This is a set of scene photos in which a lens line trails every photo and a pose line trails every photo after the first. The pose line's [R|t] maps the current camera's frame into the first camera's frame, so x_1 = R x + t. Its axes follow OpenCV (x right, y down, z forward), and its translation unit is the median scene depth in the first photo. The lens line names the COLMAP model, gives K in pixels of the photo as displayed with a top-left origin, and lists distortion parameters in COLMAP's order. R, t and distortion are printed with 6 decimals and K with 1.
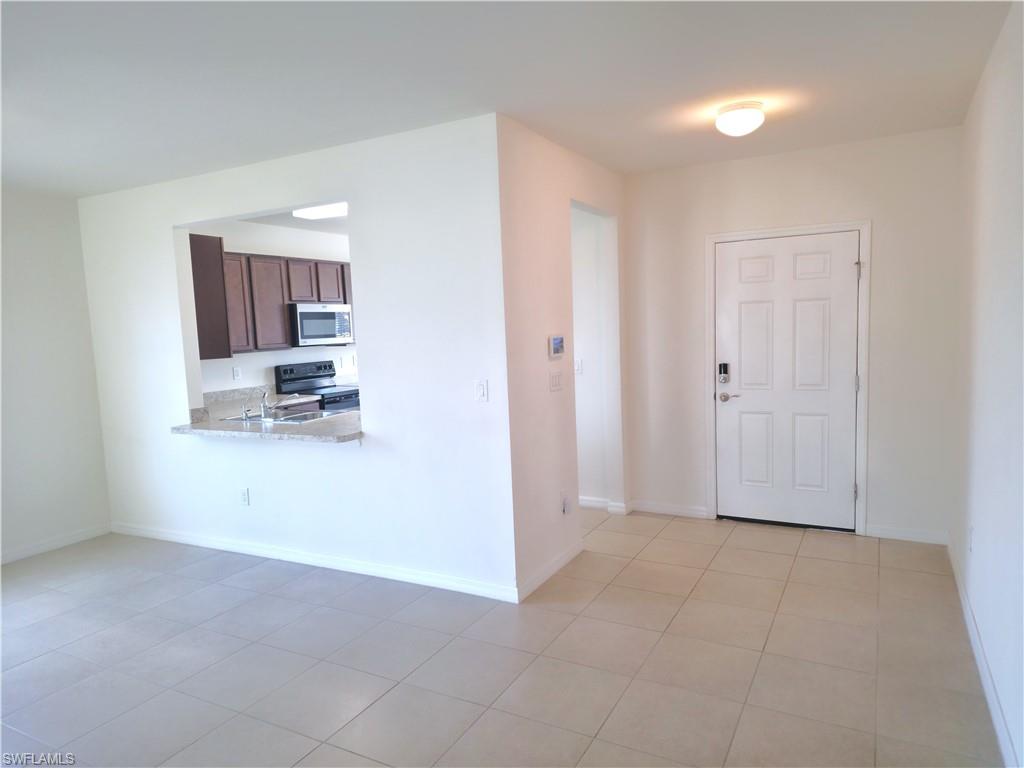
lens RADIAL K [[666.2, 0, 512.6], [0, 666.2, 385.1], [0, 0, 1]] dist [0.069001, -0.014415]
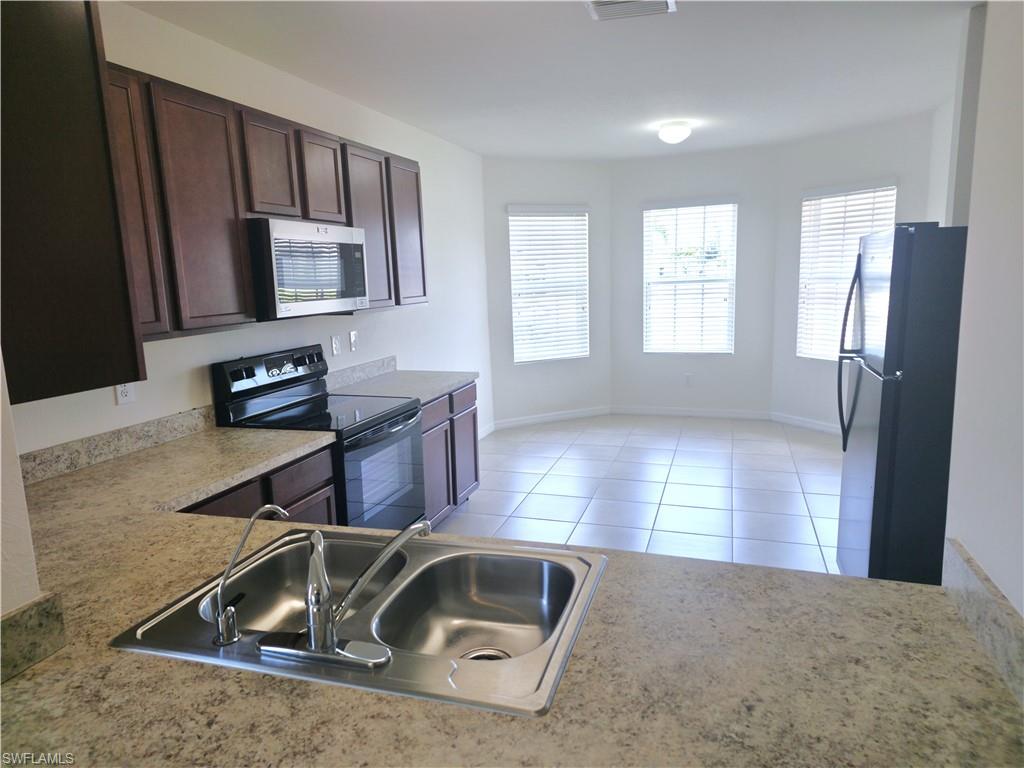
lens RADIAL K [[666.2, 0, 510.2], [0, 666.2, 382.5], [0, 0, 1]] dist [0.069001, -0.014415]
pose [[0.981612, -0.018460, 0.189994, -0.253722], [0.004899, 0.997422, 0.071597, -0.047979], [-0.190826, -0.069350, 0.979171, 0.545168]]
